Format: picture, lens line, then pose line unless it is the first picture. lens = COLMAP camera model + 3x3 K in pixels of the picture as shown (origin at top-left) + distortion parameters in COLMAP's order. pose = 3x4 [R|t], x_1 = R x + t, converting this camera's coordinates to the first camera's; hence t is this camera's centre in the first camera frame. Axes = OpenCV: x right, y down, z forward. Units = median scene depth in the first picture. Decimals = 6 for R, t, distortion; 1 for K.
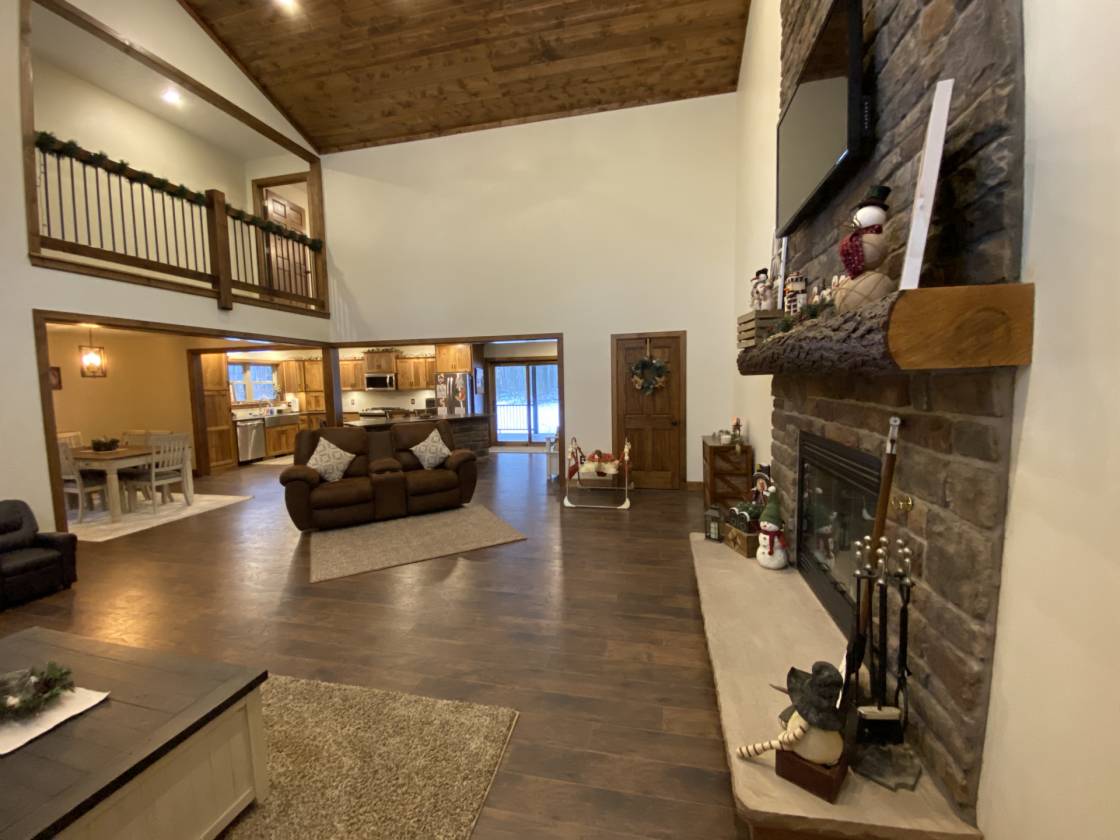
lens RADIAL K [[461.4, 0, 560.2], [0, 461.4, 415.3], [0, 0, 1]] dist [0.002163, 0.000104]
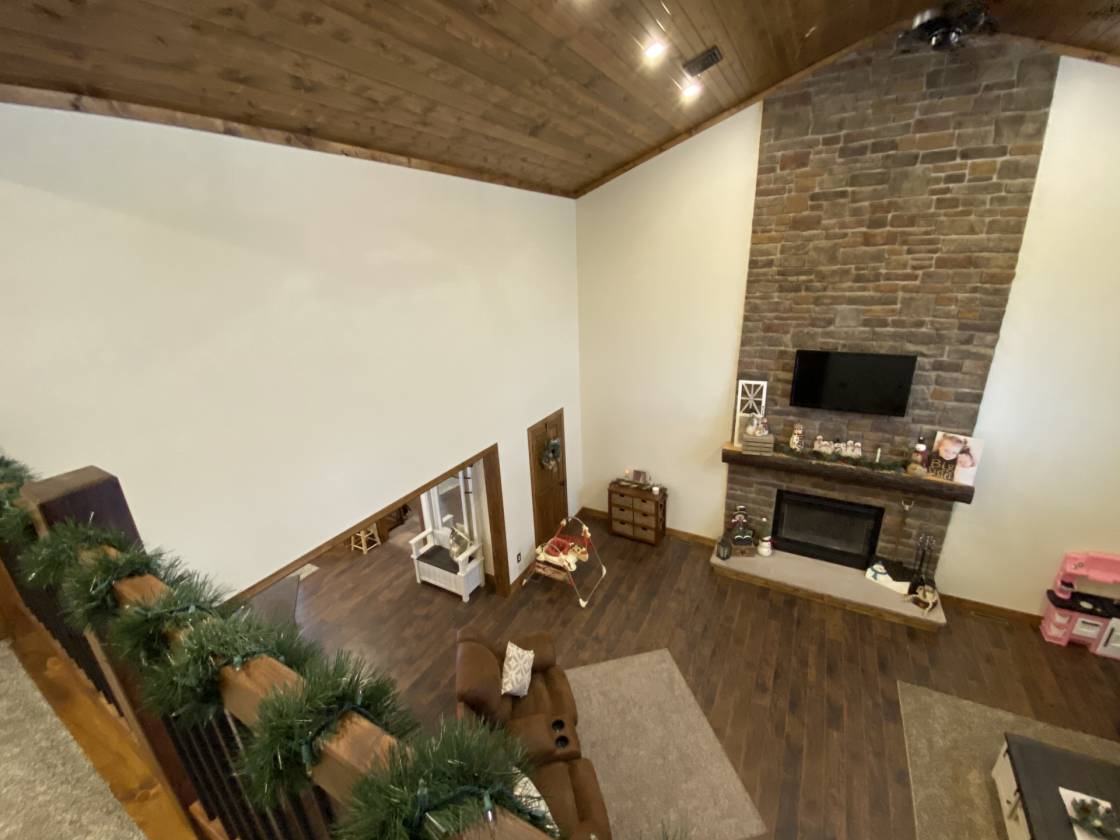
lens RADIAL K [[461.4, 0, 560.2], [0, 461.4, 415.3], [0, 0, 1]] dist [0.002163, 0.000104]
pose [[0.279271, -0.302226, 0.911410, -0.436008], [0.110966, 0.952974, 0.282007, -0.273841], [-0.953779, 0.022379, 0.299675, 0.375805]]
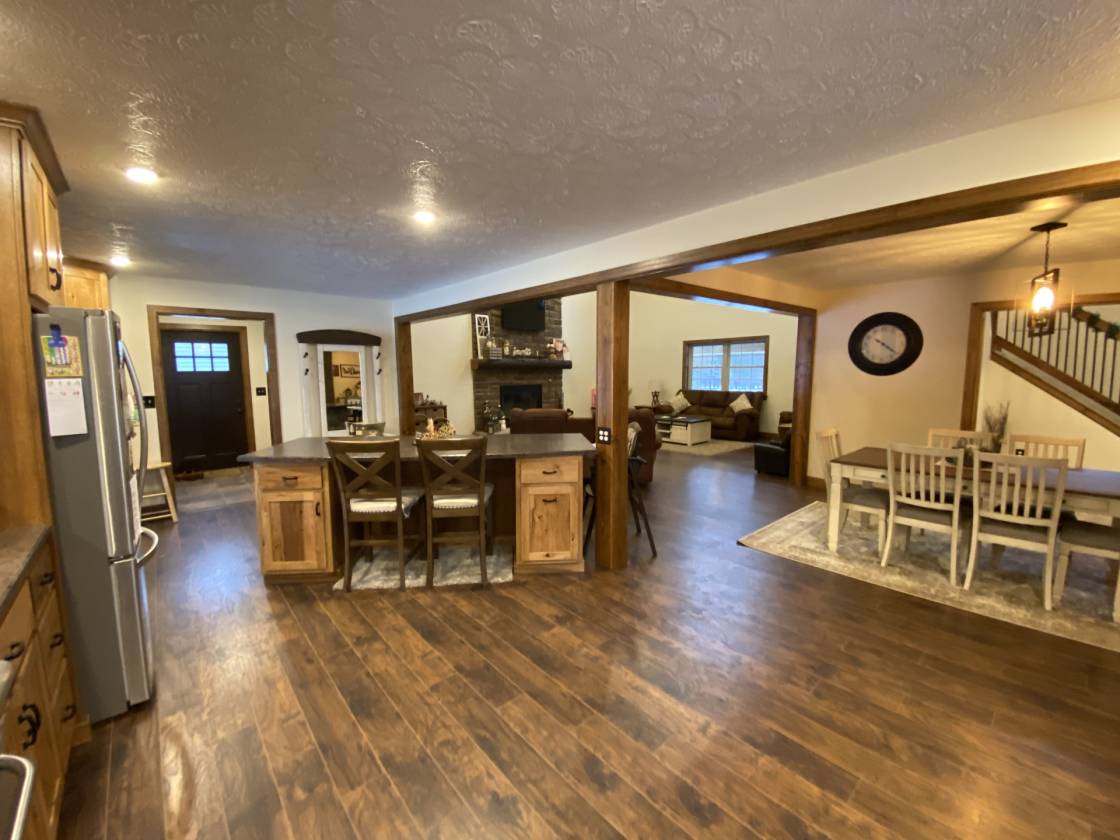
lens RADIAL K [[461.4, 0, 560.2], [0, 461.4, 415.3], [0, 0, 1]] dist [0.002163, 0.000104]
pose [[-0.818104, -0.030918, 0.574238, -0.497347], [0.066543, 0.986757, 0.147931, -0.059411], [-0.571207, 0.159234, -0.805212, 0.991219]]
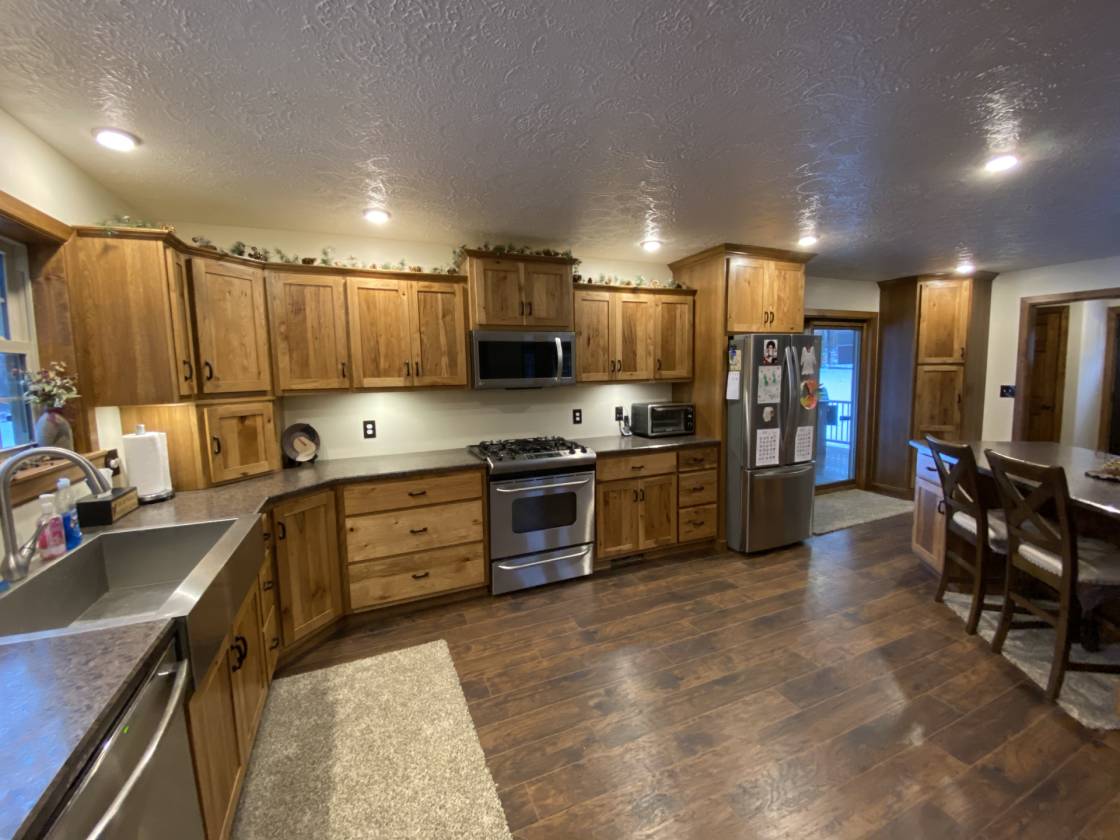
lens RADIAL K [[461.4, 0, 560.2], [0, 461.4, 415.3], [0, 0, 1]] dist [0.002163, 0.000104]
pose [[0.802098, -0.052144, 0.594912, -0.562845], [0.047506, 0.998595, 0.023477, -0.041223], [-0.595300, 0.009431, 0.803448, 0.750650]]
